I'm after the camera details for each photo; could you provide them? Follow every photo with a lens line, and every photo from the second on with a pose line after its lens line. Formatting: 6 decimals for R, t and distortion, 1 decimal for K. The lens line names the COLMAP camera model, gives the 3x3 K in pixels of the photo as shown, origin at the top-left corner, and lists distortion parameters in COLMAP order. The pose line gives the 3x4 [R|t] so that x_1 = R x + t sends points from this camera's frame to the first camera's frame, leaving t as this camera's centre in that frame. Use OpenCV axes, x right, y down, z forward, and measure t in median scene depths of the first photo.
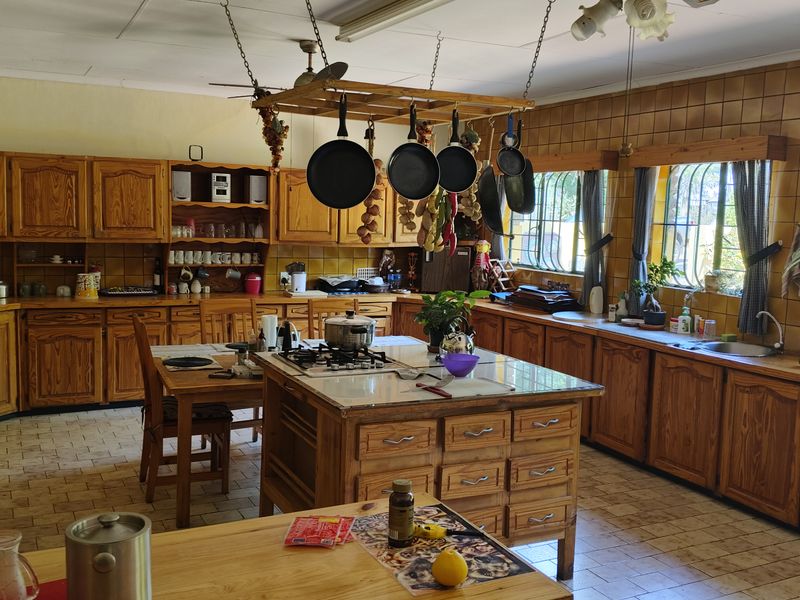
lens RADIAL K [[784.6, 0, 400.0], [0, 784.6, 300.0], [0, 0, 1]] dist [0.001078, -0.010852]
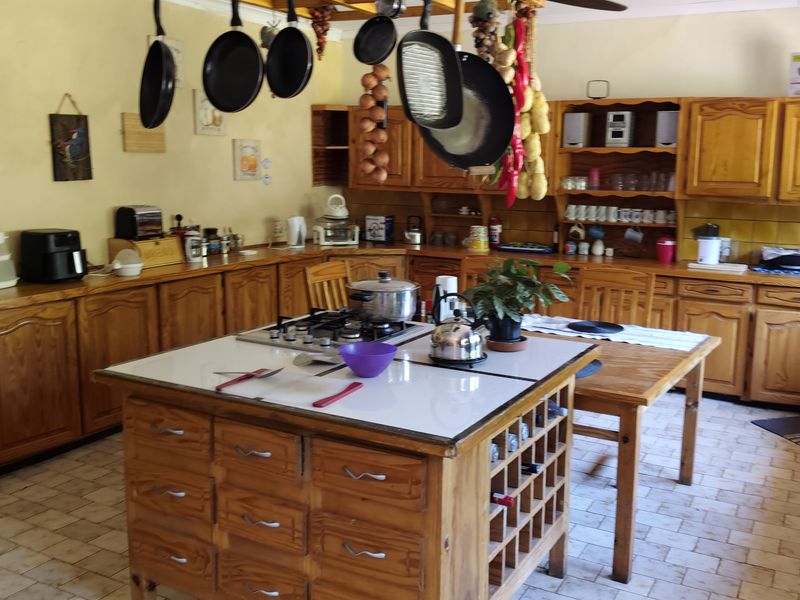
lens RADIAL K [[784.6, 0, 400.0], [0, 784.6, 300.0], [0, 0, 1]] dist [0.001078, -0.010852]
pose [[0.555718, 0.116950, -0.823104, 0.342914], [-0.083875, 0.992892, 0.084447, -0.015087], [0.827129, 0.022109, 0.561577, 0.350351]]
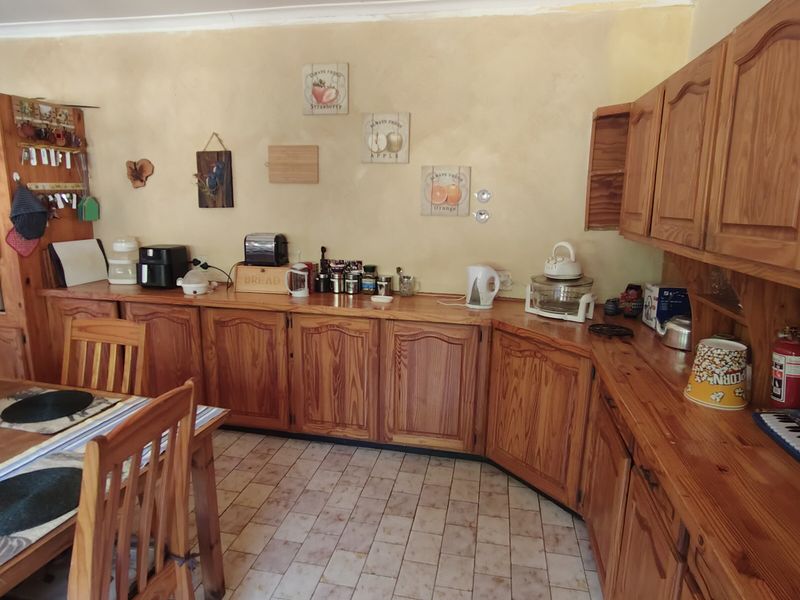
lens RADIAL K [[491.8, 0, 400.0], [0, 491.8, 300.0], [0, 0, 1]] dist [-0.029519, 0.000062]
pose [[-0.615943, 0.104982, -0.780764, -0.101159], [-0.125474, 0.965356, 0.228789, -0.083392], [0.777734, 0.238887, -0.581432, 0.952061]]
